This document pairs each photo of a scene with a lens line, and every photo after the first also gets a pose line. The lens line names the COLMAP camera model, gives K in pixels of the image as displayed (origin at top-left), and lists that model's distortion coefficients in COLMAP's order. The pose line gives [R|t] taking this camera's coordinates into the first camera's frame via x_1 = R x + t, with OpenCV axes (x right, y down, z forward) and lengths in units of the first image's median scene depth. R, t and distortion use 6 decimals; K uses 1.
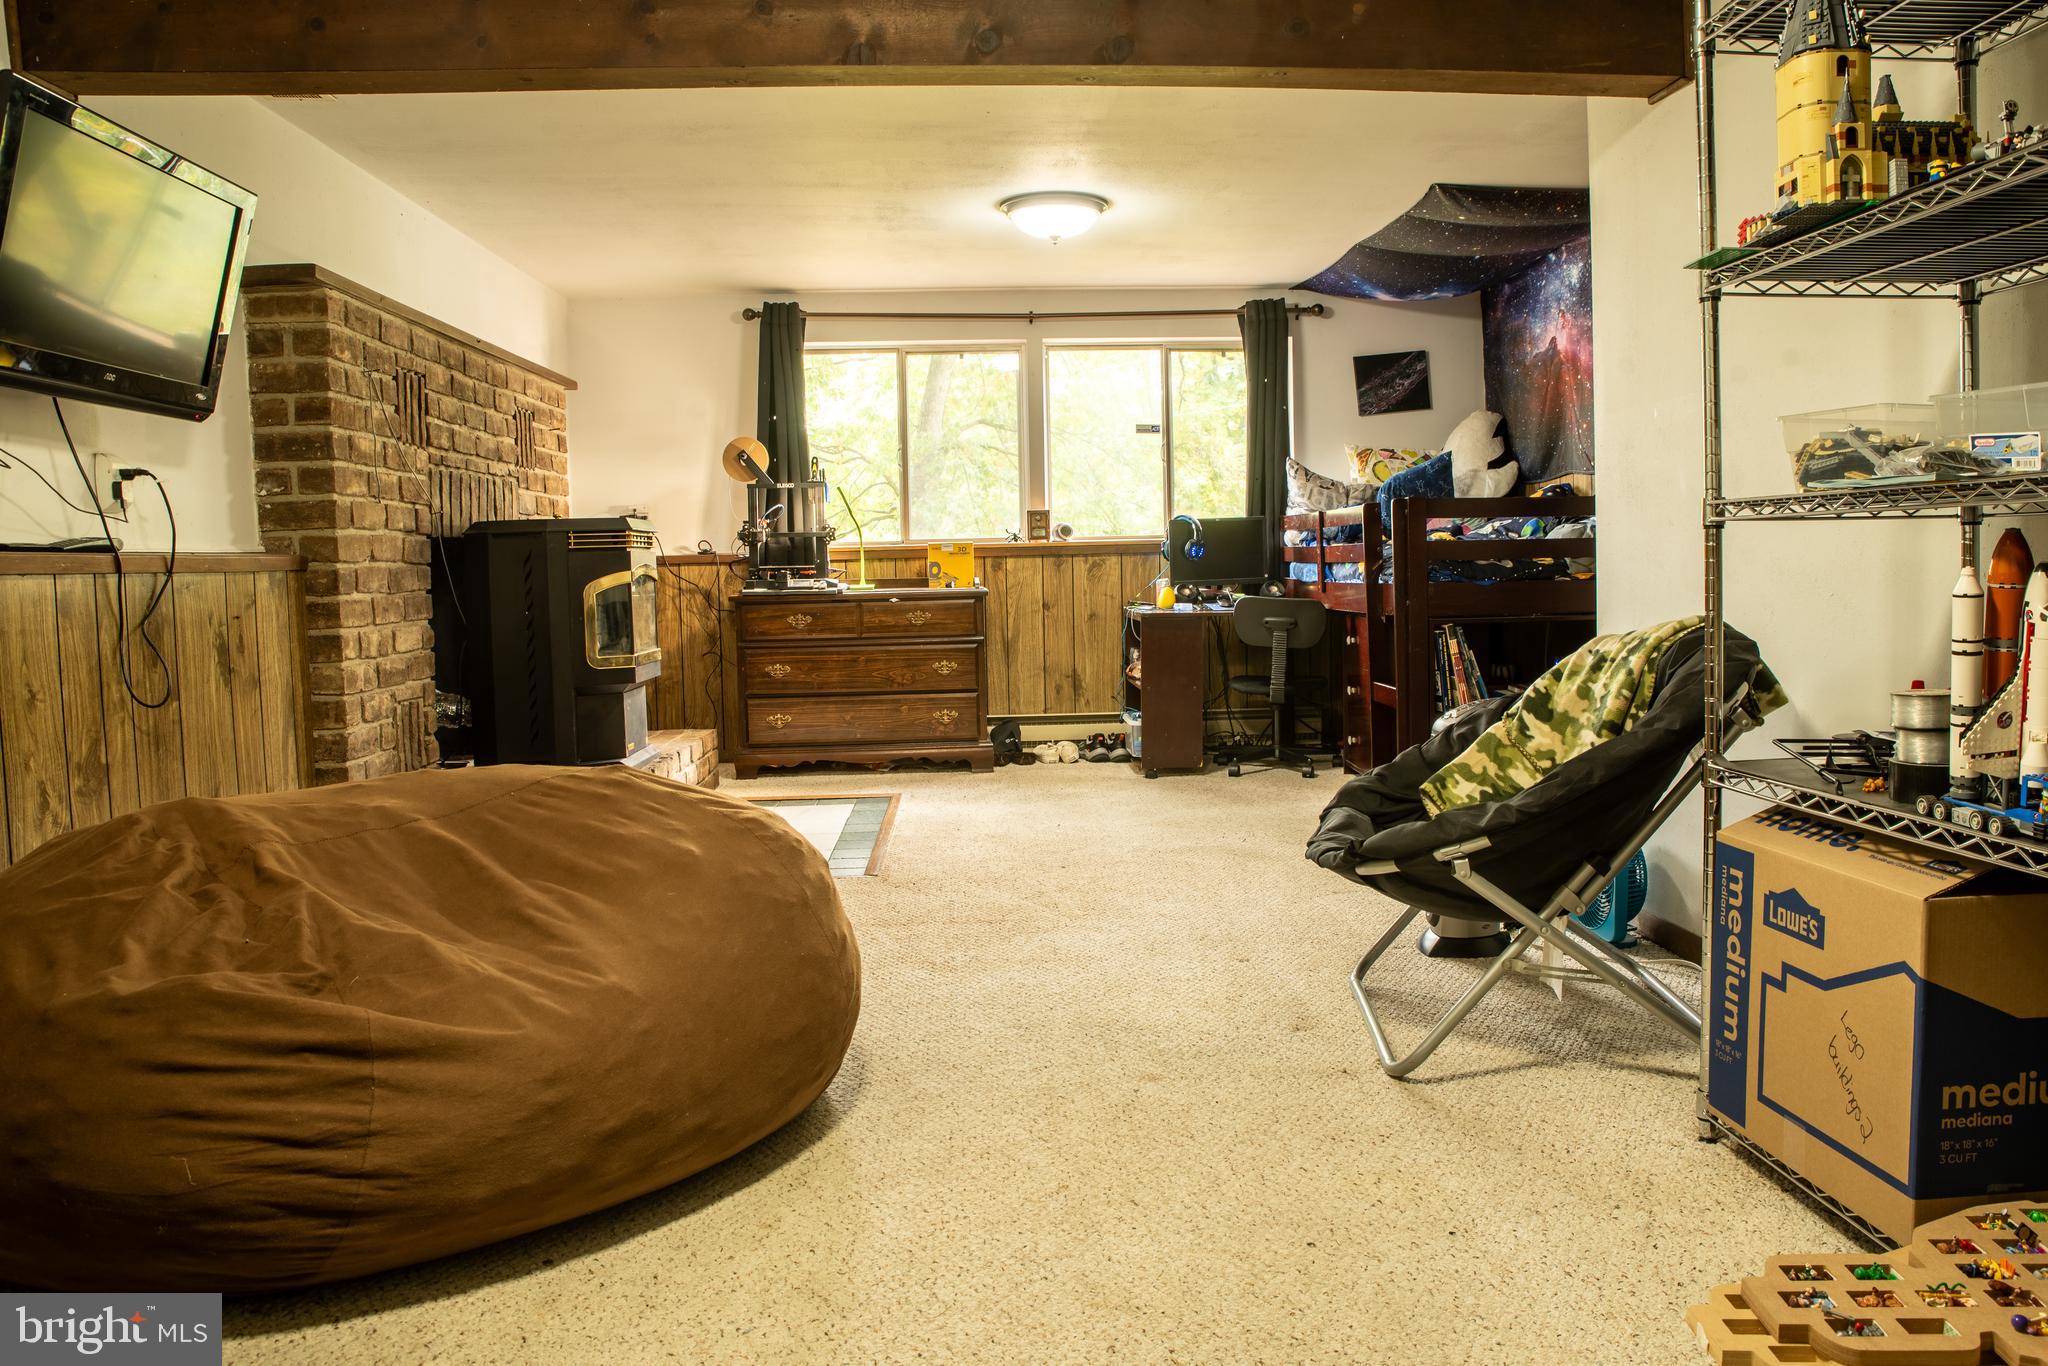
lens RADIAL K [[1444.5, 0, 1023.5], [0, 1444.5, 676.5], [0, 0, 1]] dist [-0.127666, 0.087994]
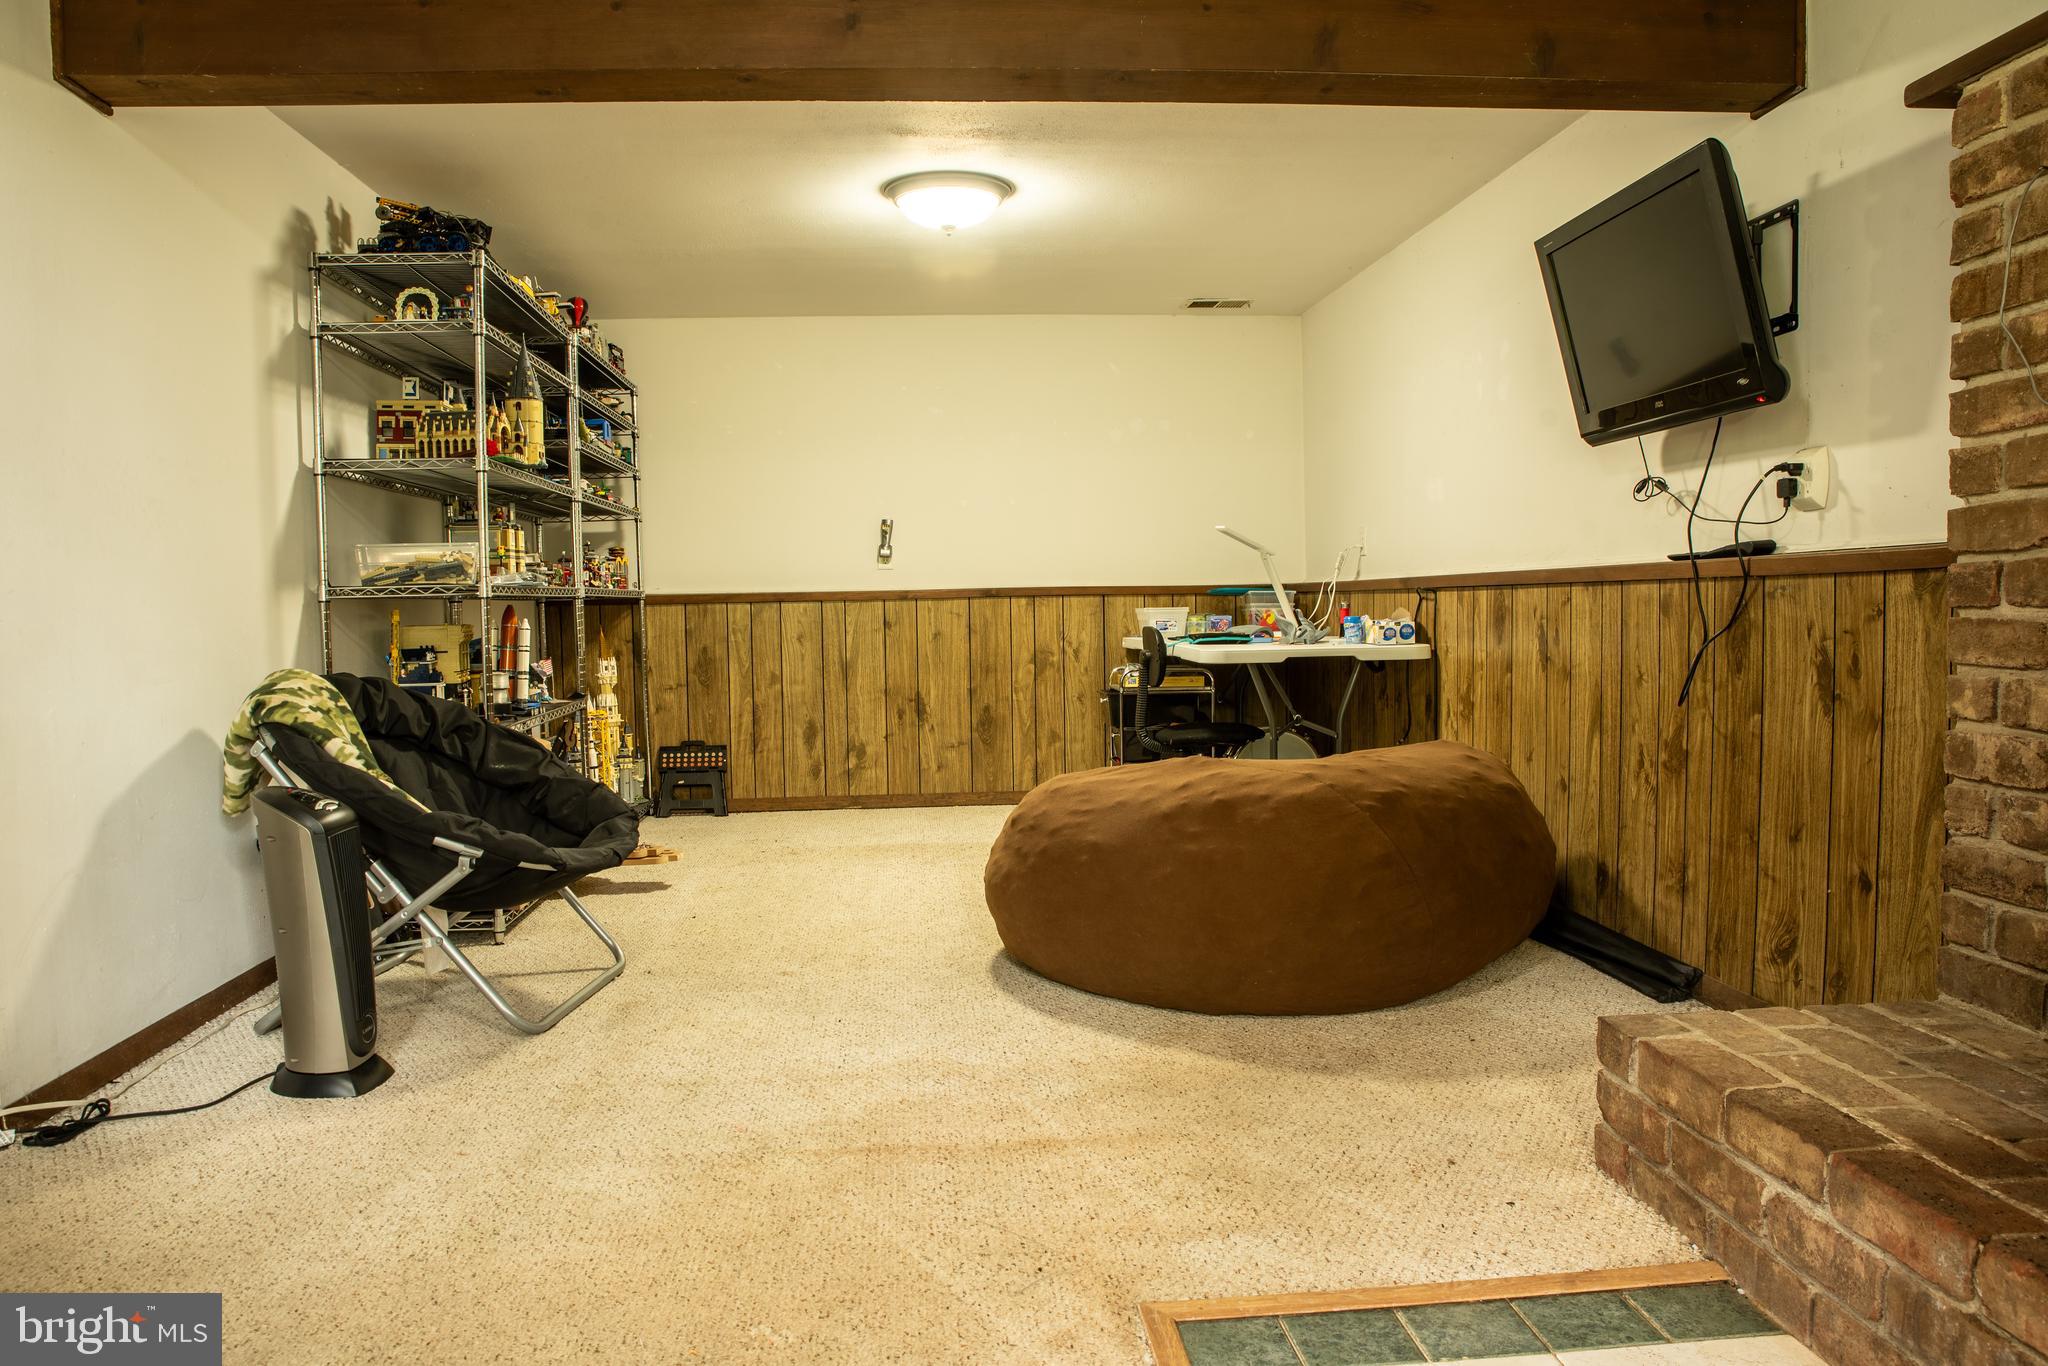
lens RADIAL K [[1444.5, 0, 1021.4], [0, 1444.5, 690.6], [0, 0, 1]] dist [-0.127666, 0.087994]
pose [[-0.998599, 0.039768, -0.034915, -0.088404], [0.034740, 0.990319, 0.134396, -0.150041], [0.039921, 0.132995, -0.990312, 2.028182]]
